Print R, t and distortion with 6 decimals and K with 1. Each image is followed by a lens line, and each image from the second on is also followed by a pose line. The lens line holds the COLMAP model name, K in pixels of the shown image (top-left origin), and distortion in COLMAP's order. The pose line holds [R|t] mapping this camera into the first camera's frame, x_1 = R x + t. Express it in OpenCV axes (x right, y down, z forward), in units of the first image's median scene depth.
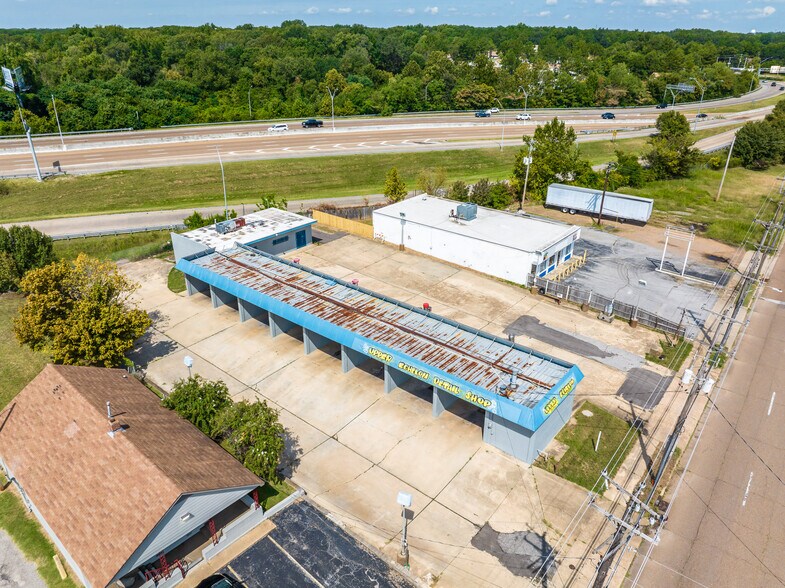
lens RADIAL K [[550.3, 0, 391.9], [0, 550.3, 296.4], [0, 0, 1]] dist [-0.036094, -0.001563]
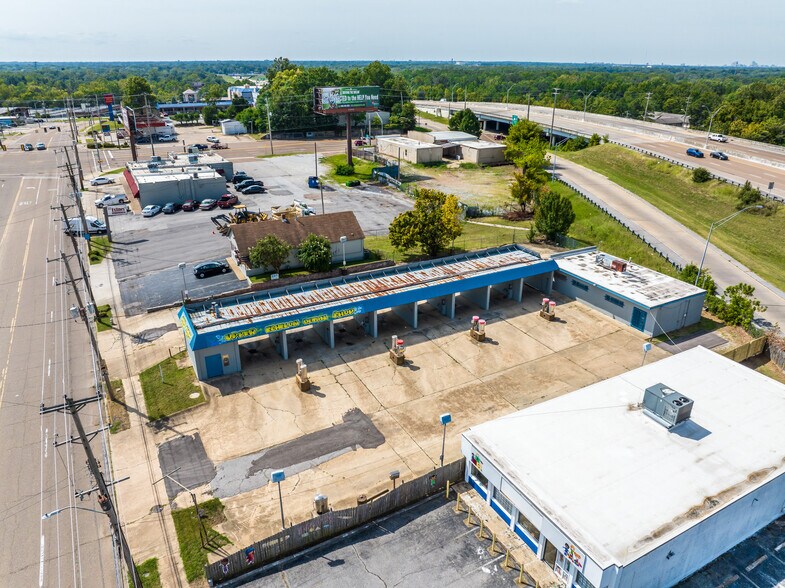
lens RADIAL K [[550.3, 0, 393.1], [0, 550.3, 290.8], [0, 0, 1]] dist [-0.036094, -0.001563]
pose [[-0.378233, 0.354716, -0.855054, 0.625460], [-0.407596, 0.765503, 0.497866, -0.383554], [0.831147, 0.536826, -0.144958, 0.802881]]
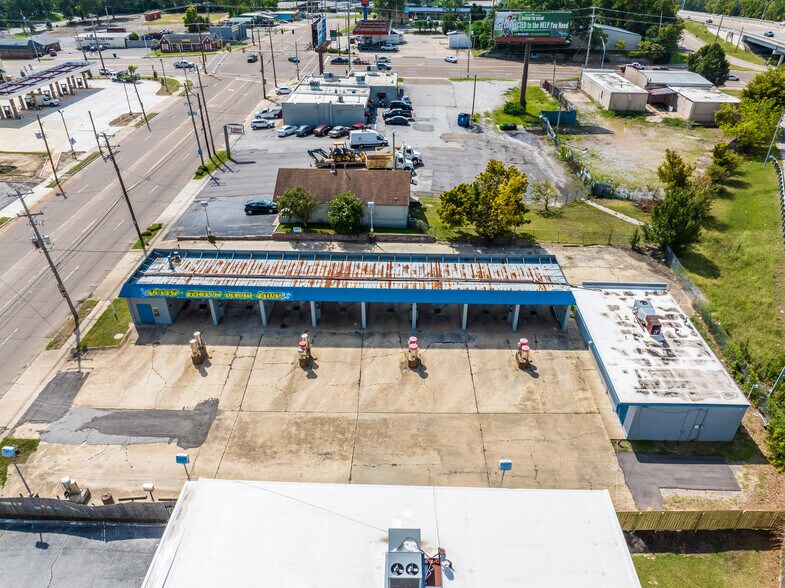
lens RADIAL K [[550.3, 0, 393.8], [0, 550.3, 288.4], [0, 0, 1]] dist [-0.036094, -0.001563]
pose [[-0.790226, 0.318387, -0.523615, 0.276848], [-0.272798, 0.582350, 0.765800, -0.545420], [0.548748, 0.747997, -0.373333, 0.992846]]
